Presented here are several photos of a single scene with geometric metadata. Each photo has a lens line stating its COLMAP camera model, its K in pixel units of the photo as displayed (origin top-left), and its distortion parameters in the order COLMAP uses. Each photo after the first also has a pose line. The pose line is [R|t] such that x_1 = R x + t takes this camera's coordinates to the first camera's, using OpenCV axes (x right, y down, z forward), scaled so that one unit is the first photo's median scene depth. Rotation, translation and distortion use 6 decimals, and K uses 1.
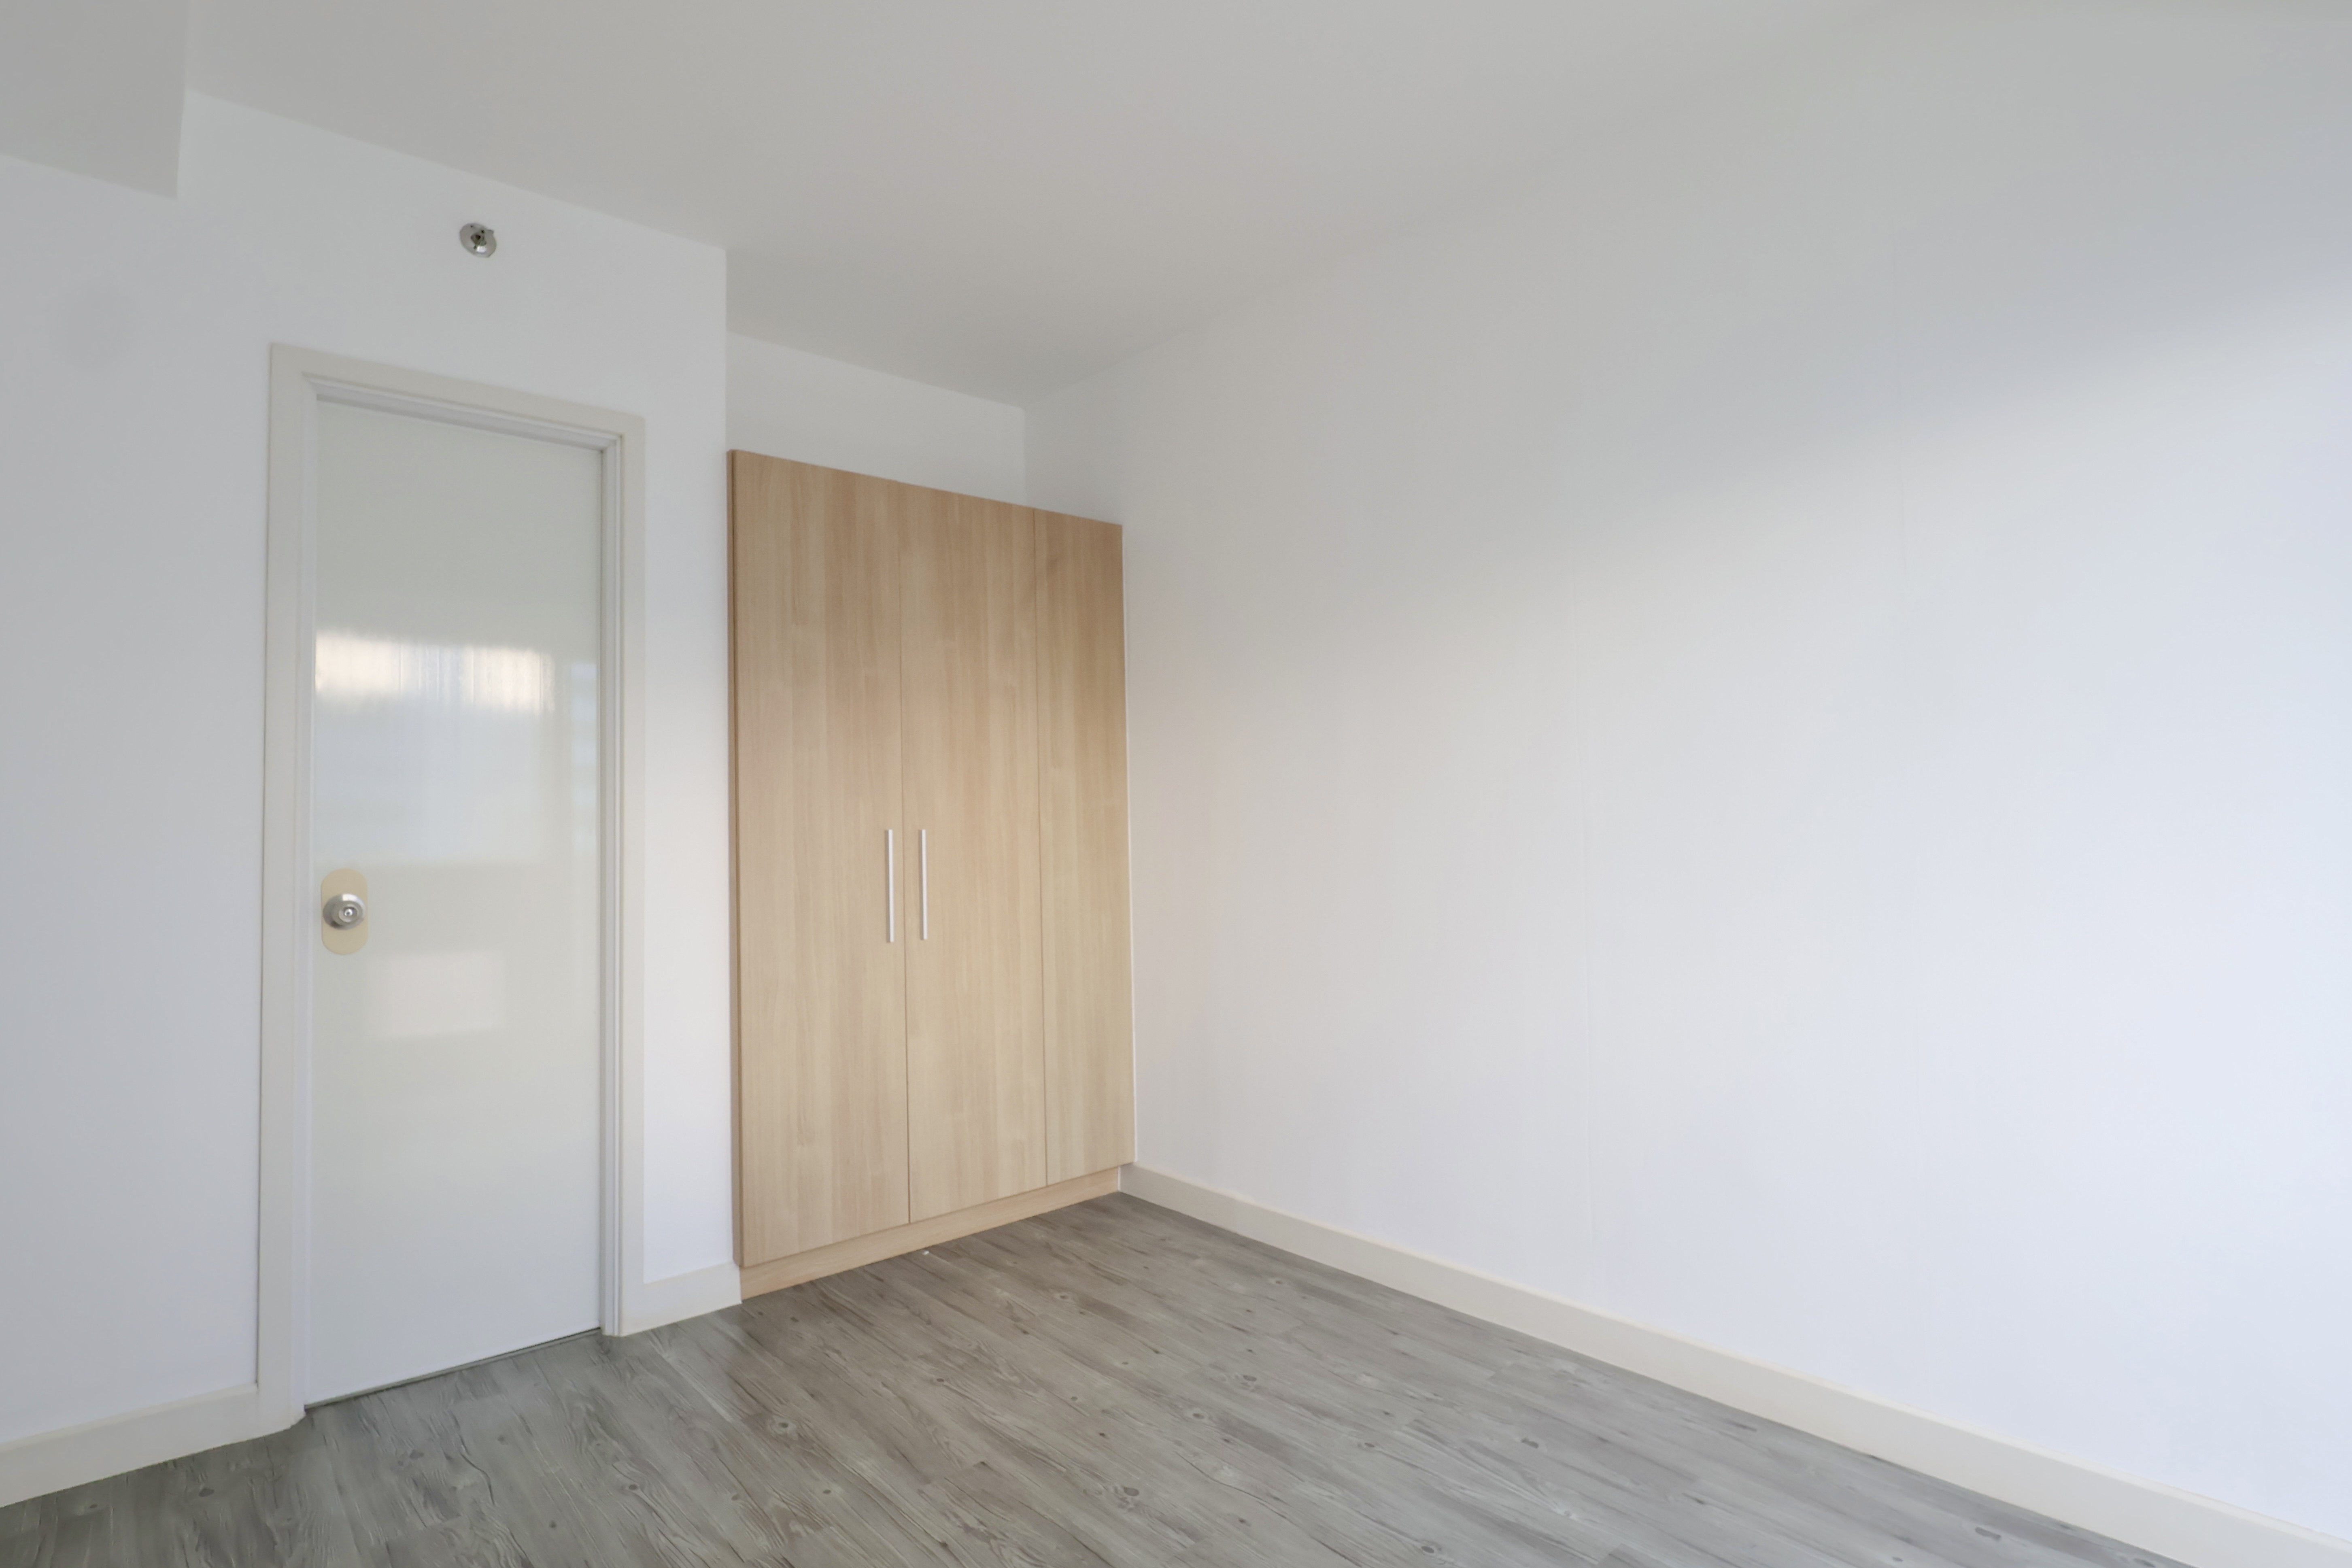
lens RADIAL K [[1193.1, 0, 1163.4], [0, 1193.1, 781.0], [0, 0, 1]] dist [-0.002082, -0.000149]
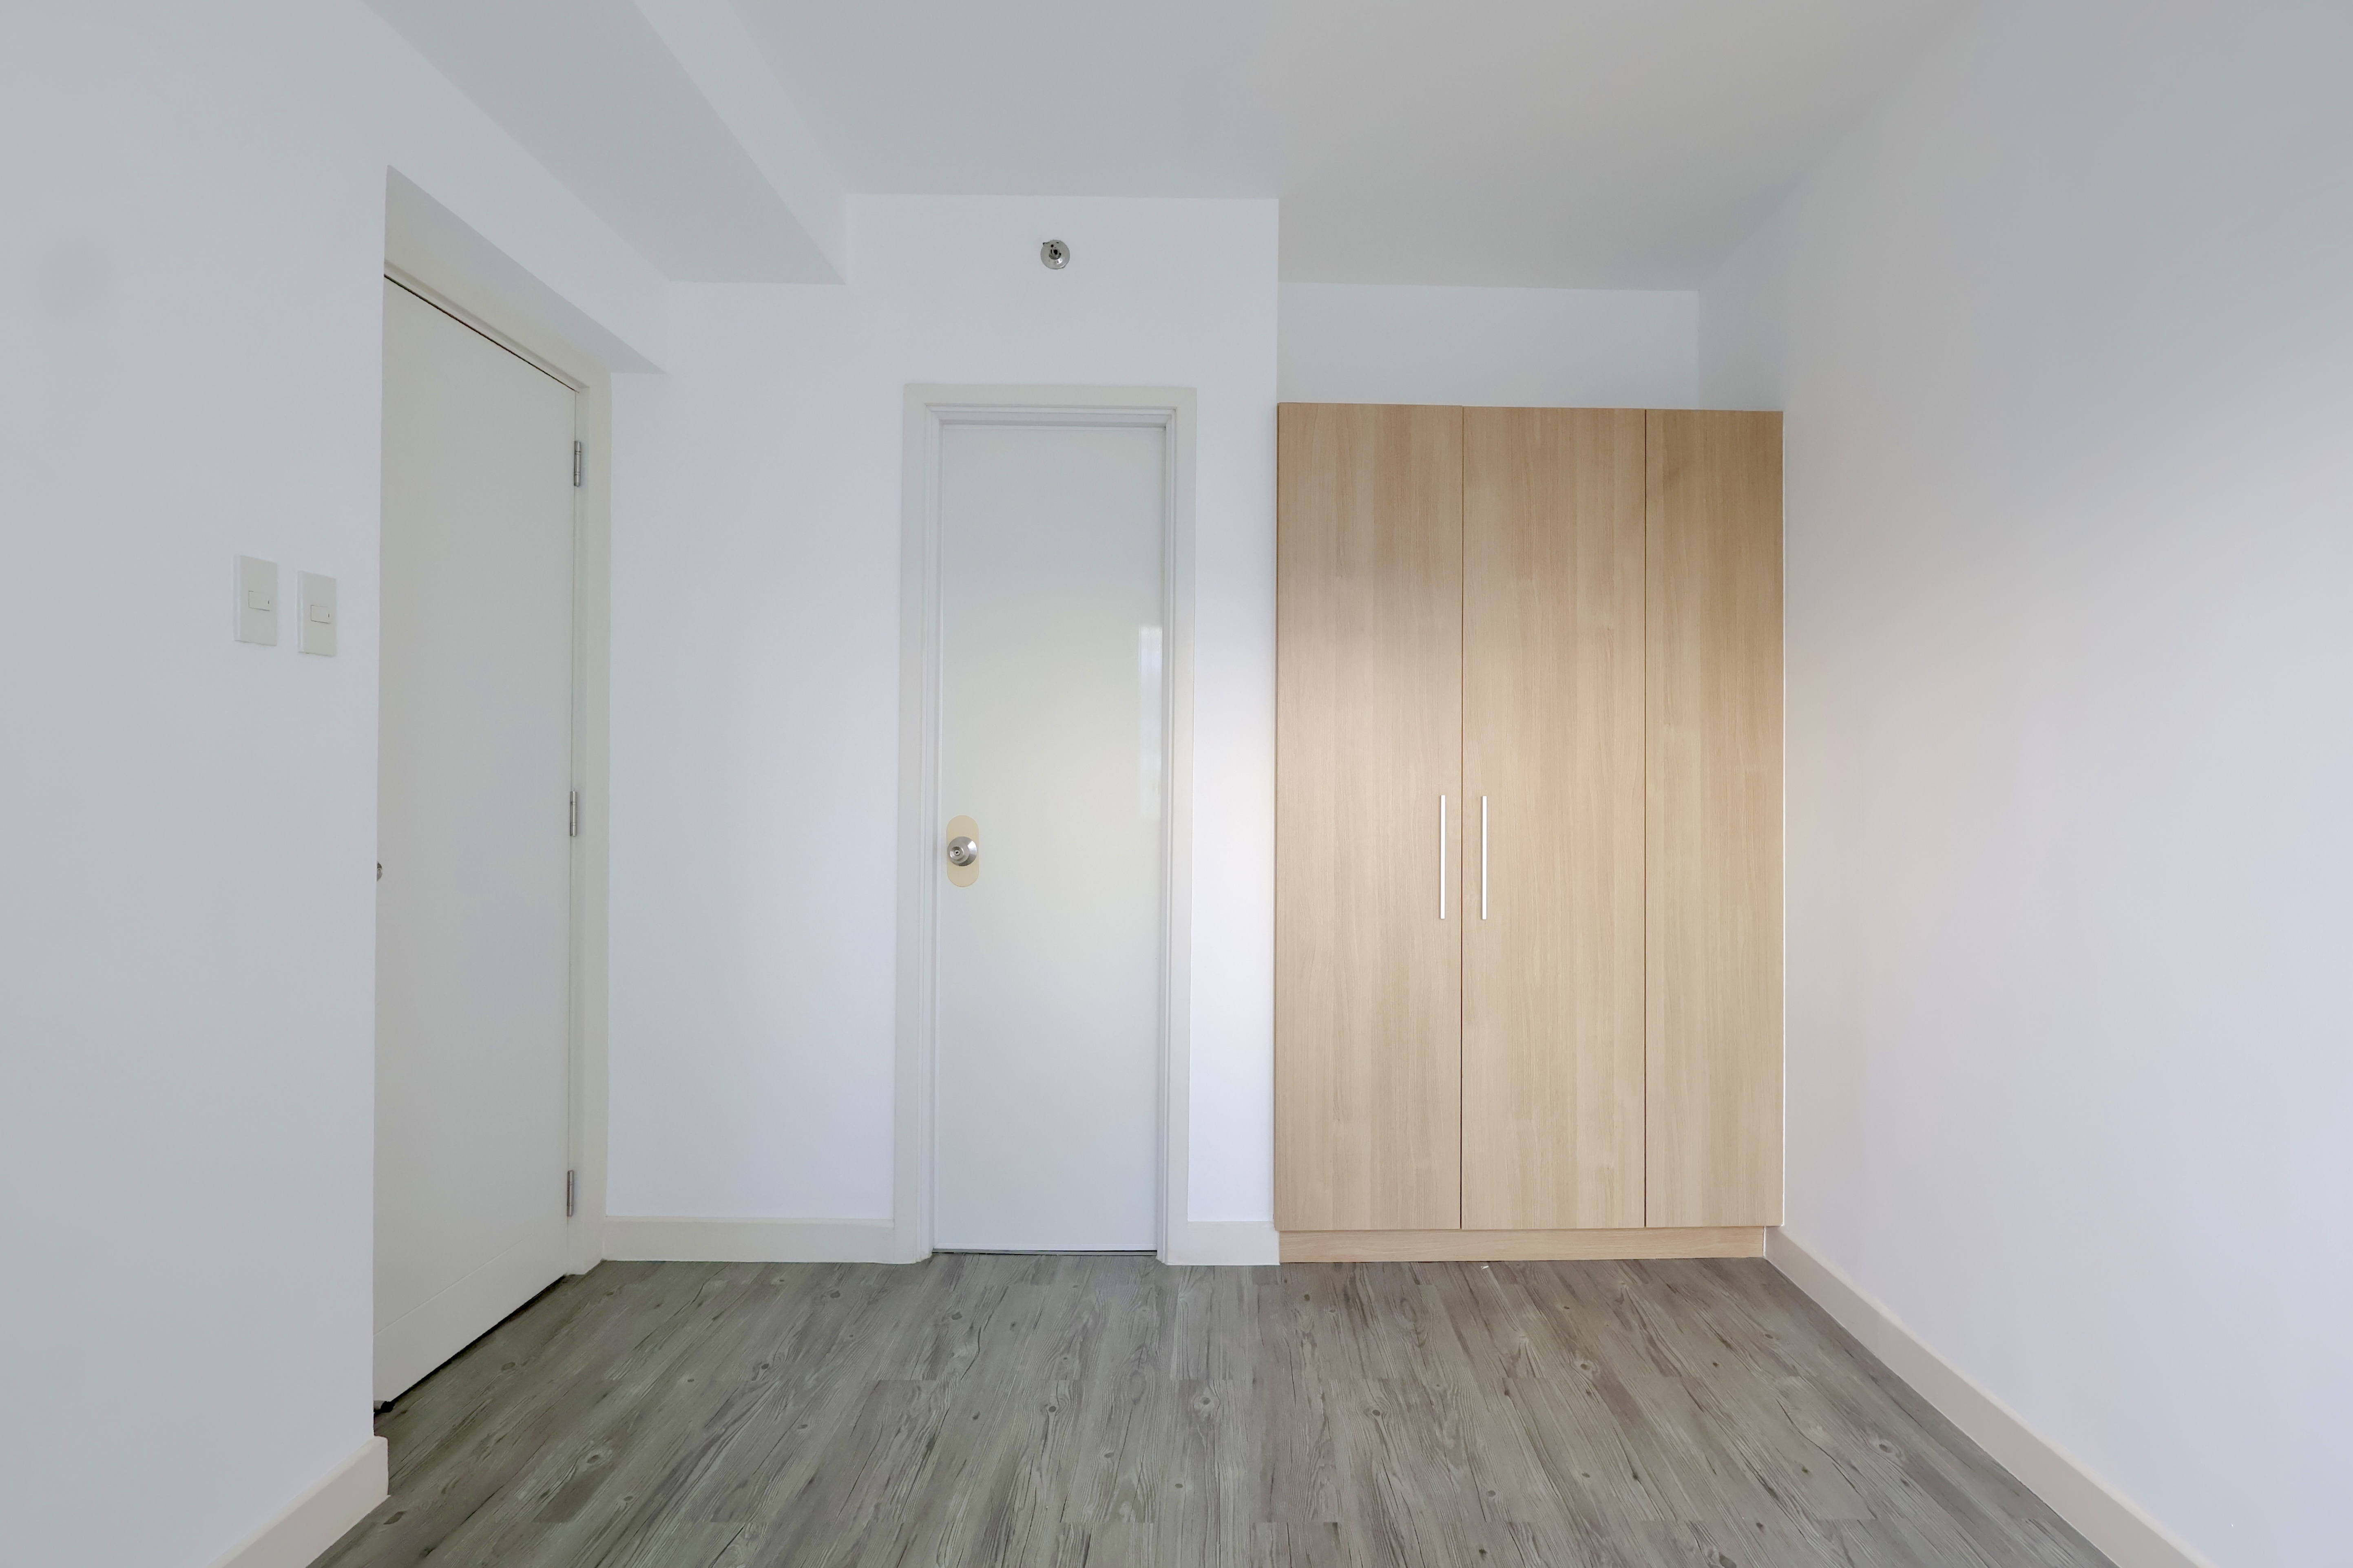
lens RADIAL K [[1196.0, 0, 1243.8], [0, 1196.0, 783.4], [0, 0, 1]] dist [-0.001521, 0.000272]
pose [[0.766176, 0.020529, -0.642303, 0.253772], [0.000984, 0.999451, 0.033118, 0.001649], [0.642630, -0.026006, 0.765735, 0.221519]]
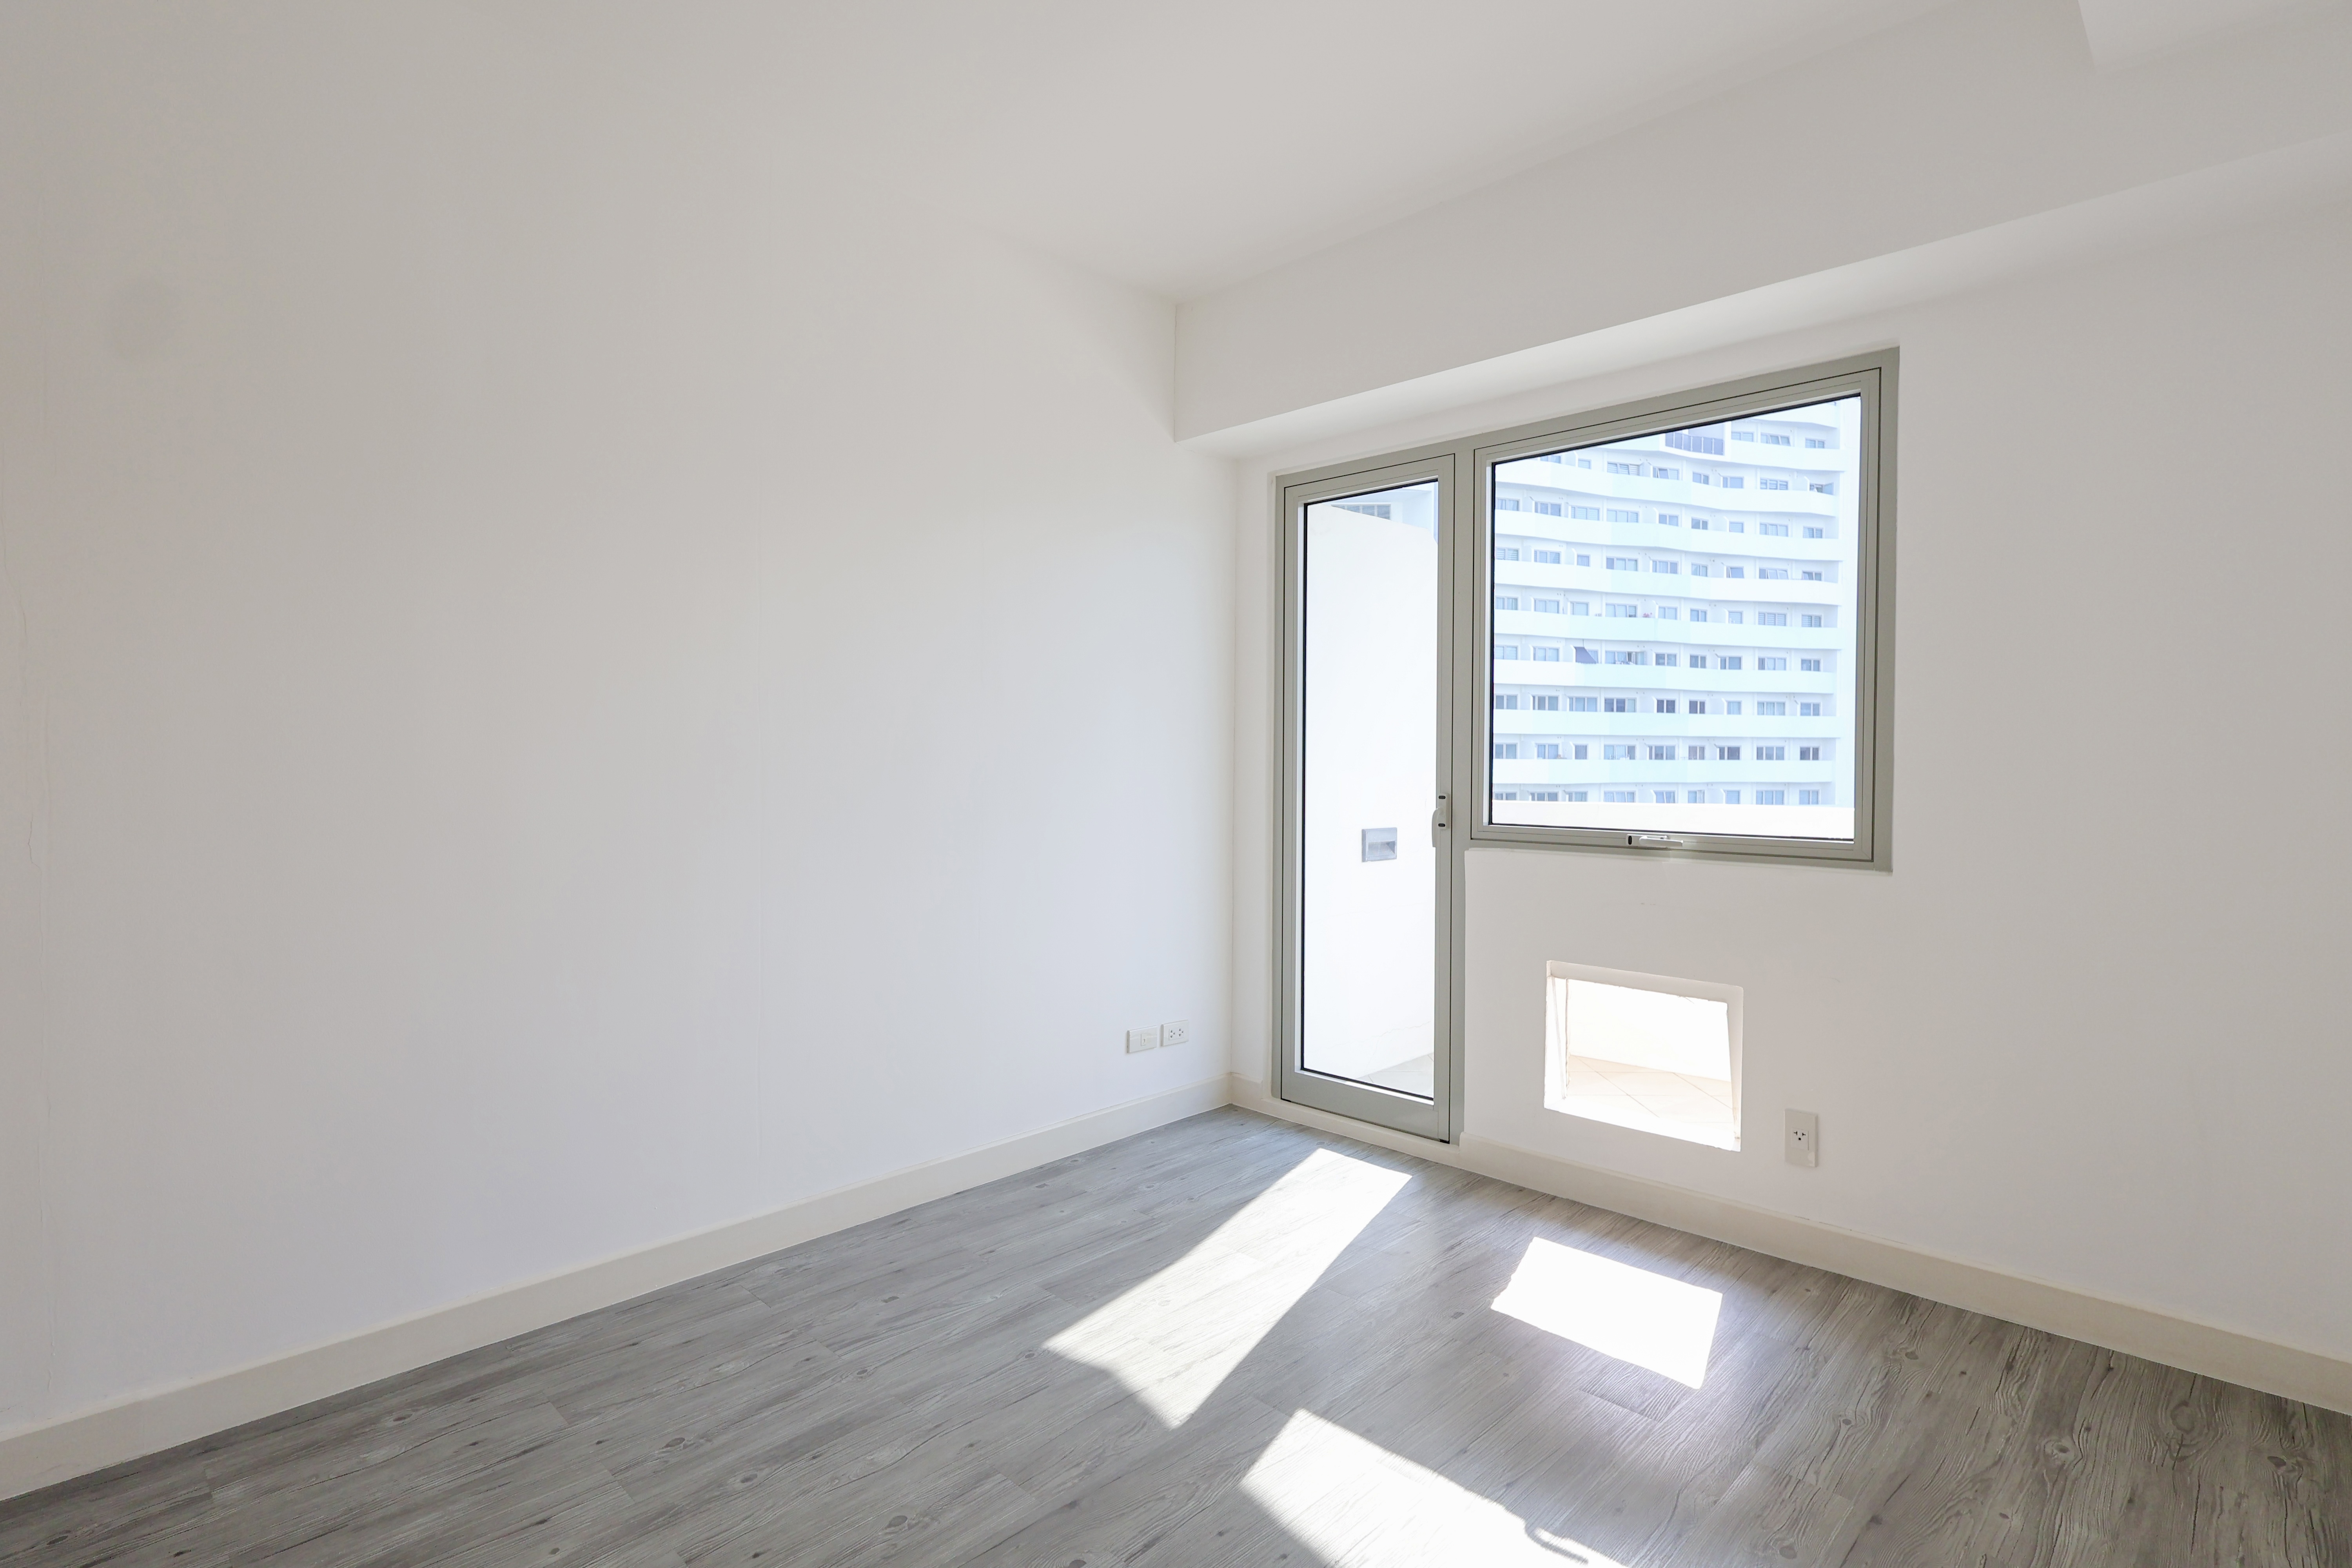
lens RADIAL K [[1158.3, 0, 1177.2], [0, 1158.3, 778.8], [0, 0, 1]] dist [-0.000526, 0.000461]
pose [[-0.084710, -0.000869, 0.996405, -0.626450], [-0.035160, 0.999379, -0.002117, 0.027443], [-0.995785, -0.035213, -0.084688, 0.615178]]
